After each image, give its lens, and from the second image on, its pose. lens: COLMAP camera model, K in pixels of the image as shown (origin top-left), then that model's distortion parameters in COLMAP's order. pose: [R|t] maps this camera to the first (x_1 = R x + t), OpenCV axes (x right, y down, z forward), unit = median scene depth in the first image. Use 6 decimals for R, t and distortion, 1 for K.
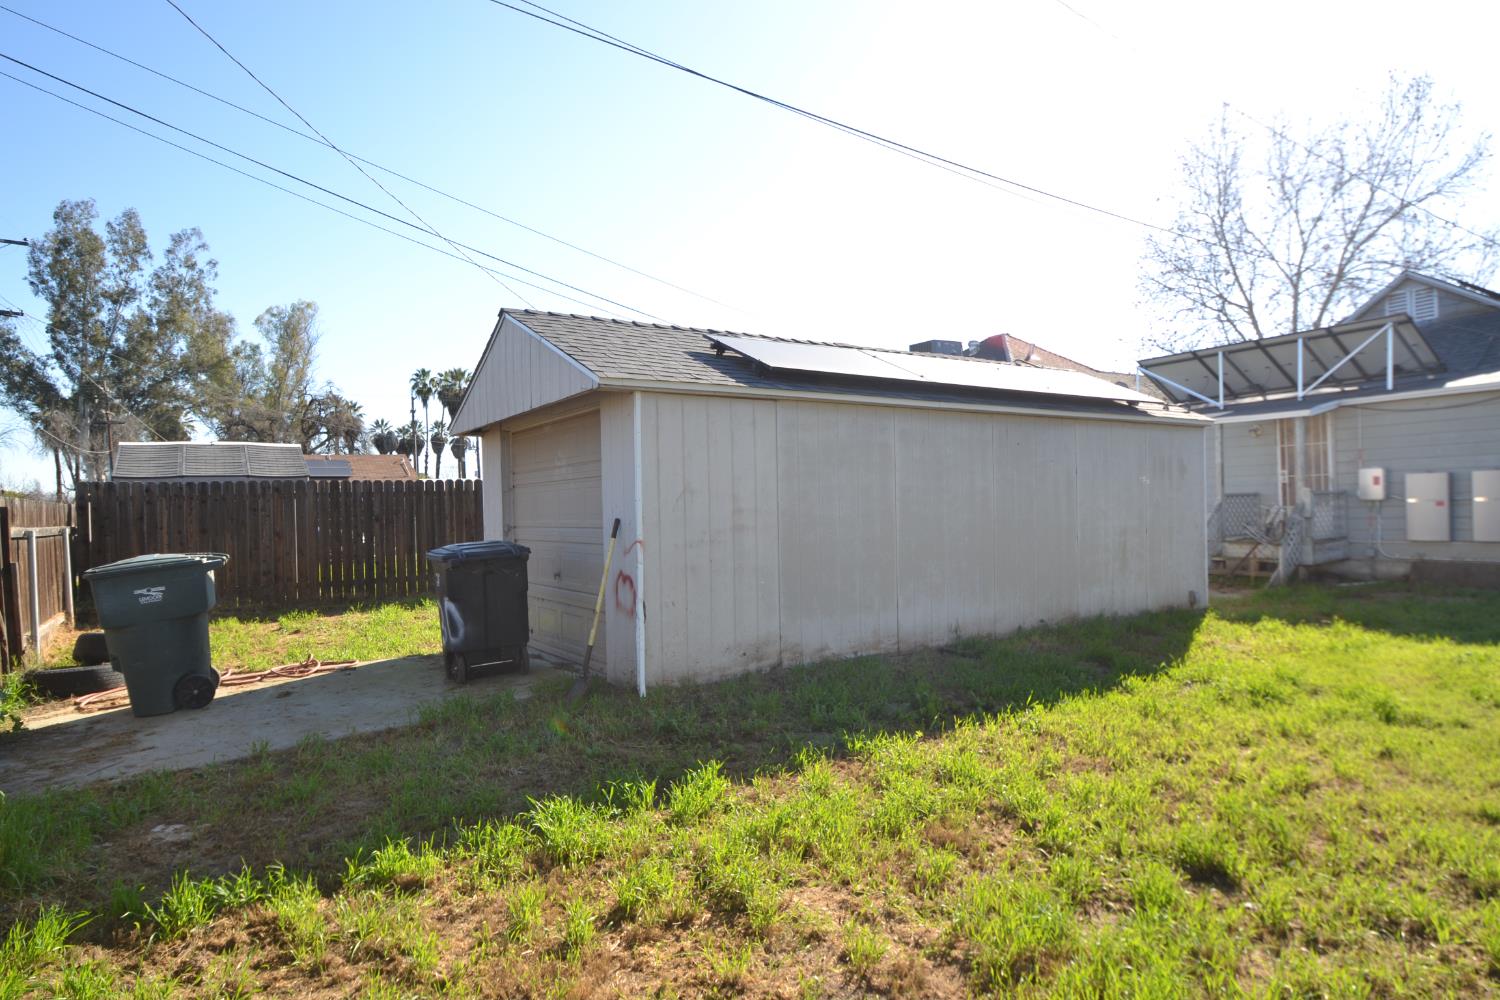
lens RADIAL K [[863.4, 0, 750.7], [0, 863.4, 513.2], [0, 0, 1]] dist [-0.015795, -0.008252]
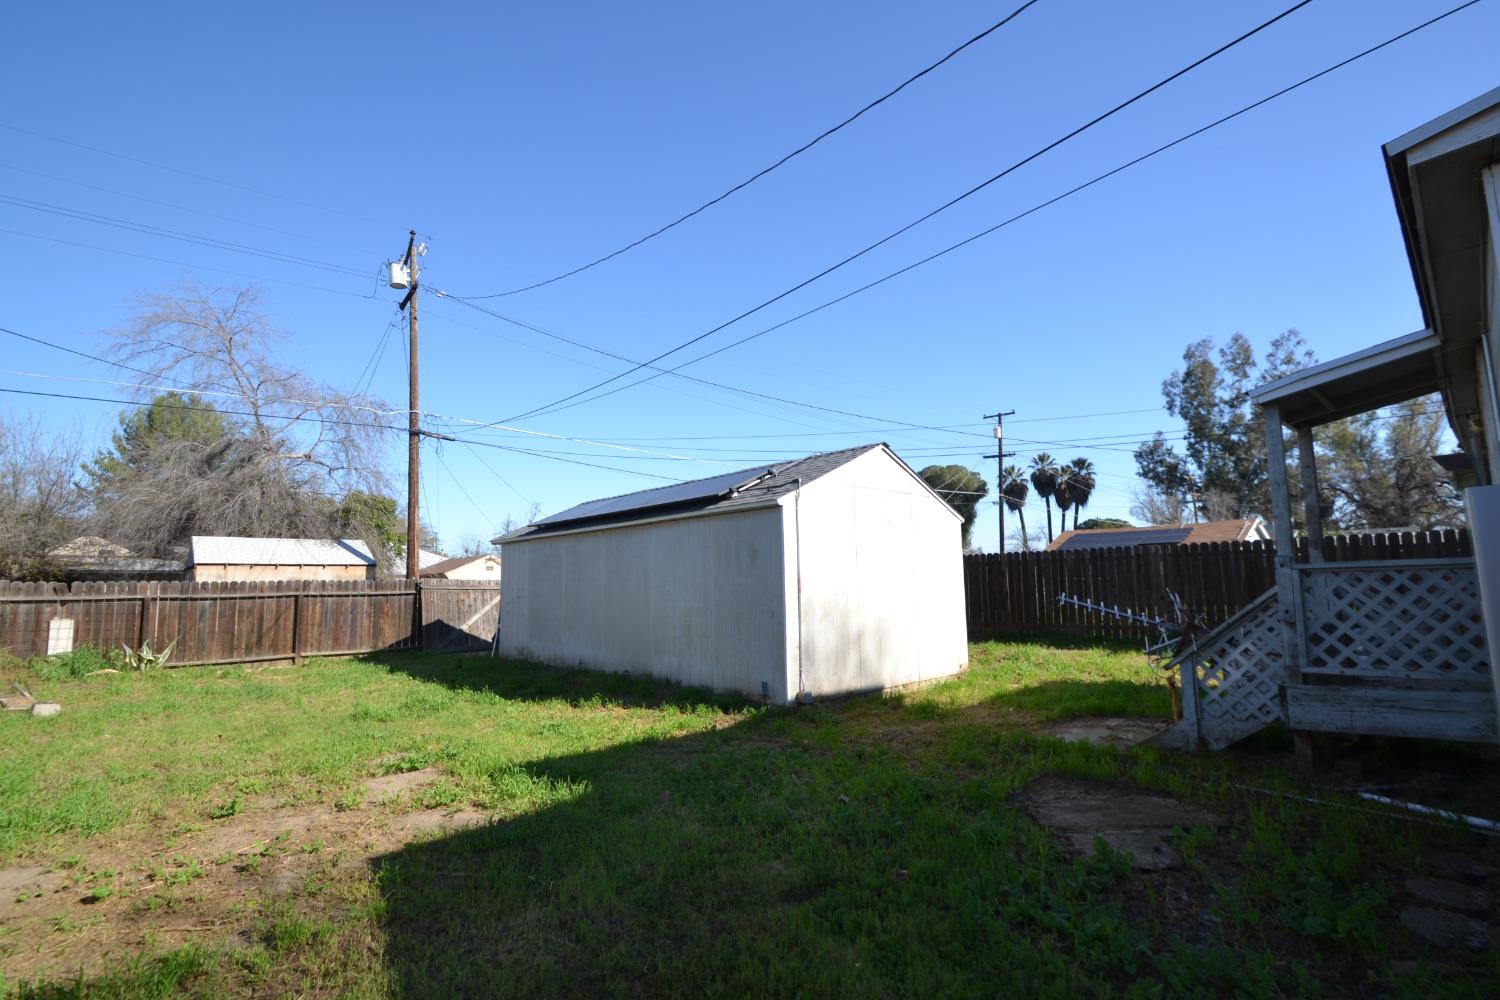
lens RADIAL K [[675.1, 0, 753.8], [0, 675.1, 507.7], [0, 0, 1]] dist [-0.002316, -0.009177]
pose [[0.175290, -0.091469, -0.980259, 1.769235], [0.009691, 0.995787, -0.091185, -0.047281], [0.984469, 0.006484, 0.175438, 1.203181]]
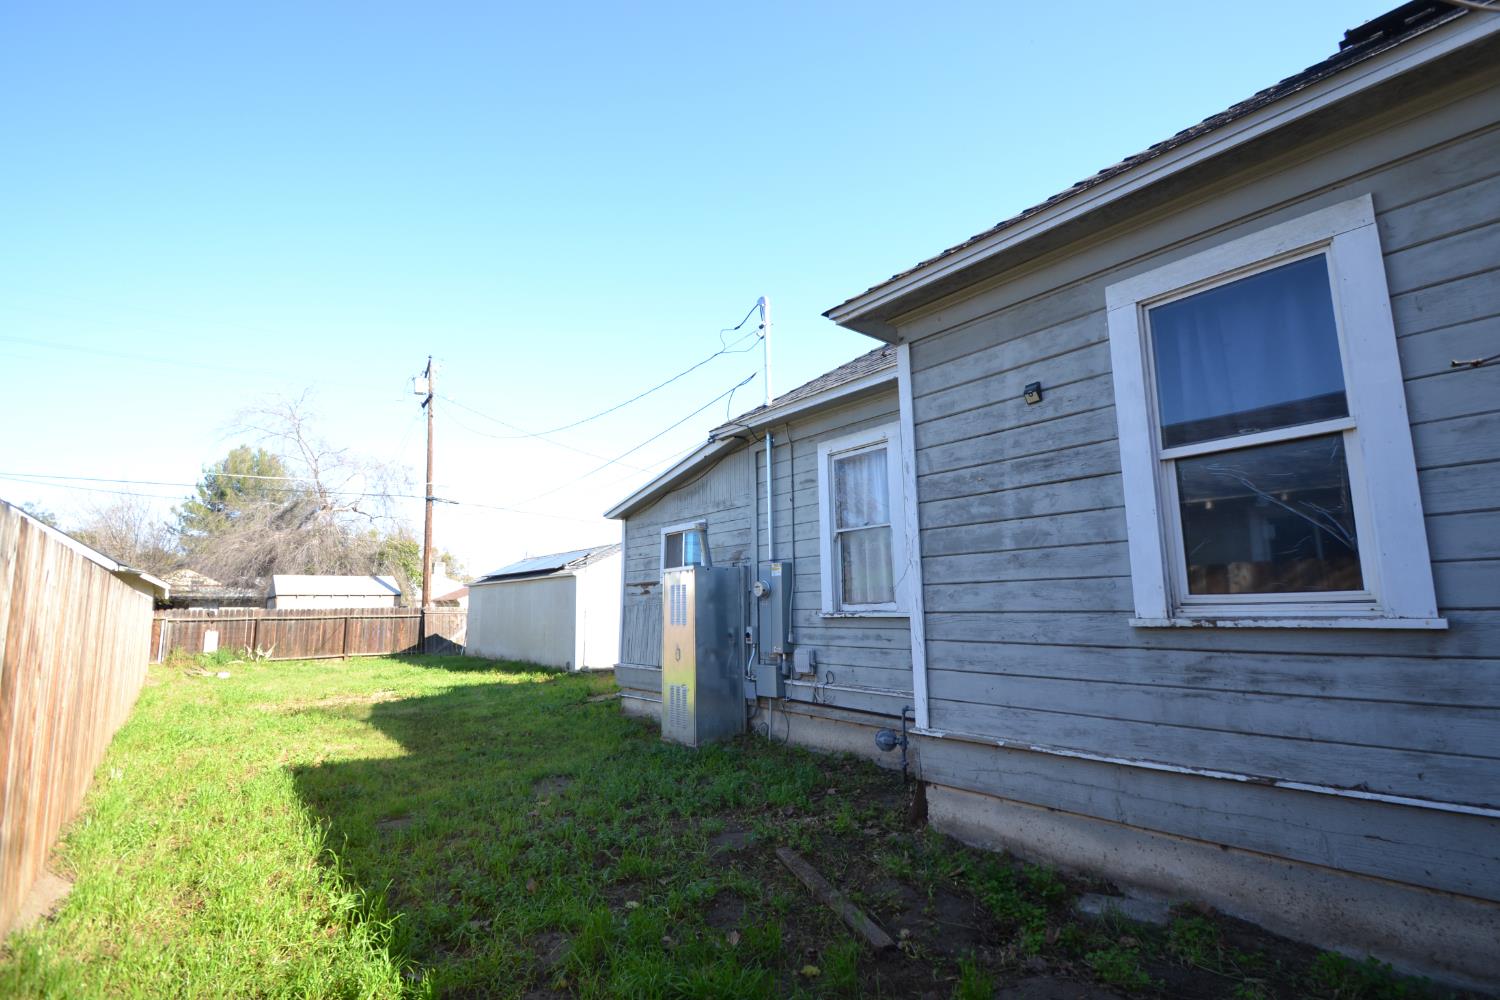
lens RADIAL K [[675.1, 0, 756.4], [0, 675.1, 502.2], [0, 0, 1]] dist [-0.002316, -0.009177]
pose [[0.130158, -0.131561, -0.982726, 2.998155], [0.008305, 0.991268, -0.131604, -0.088824], [0.991459, 0.008968, 0.130114, 1.721816]]
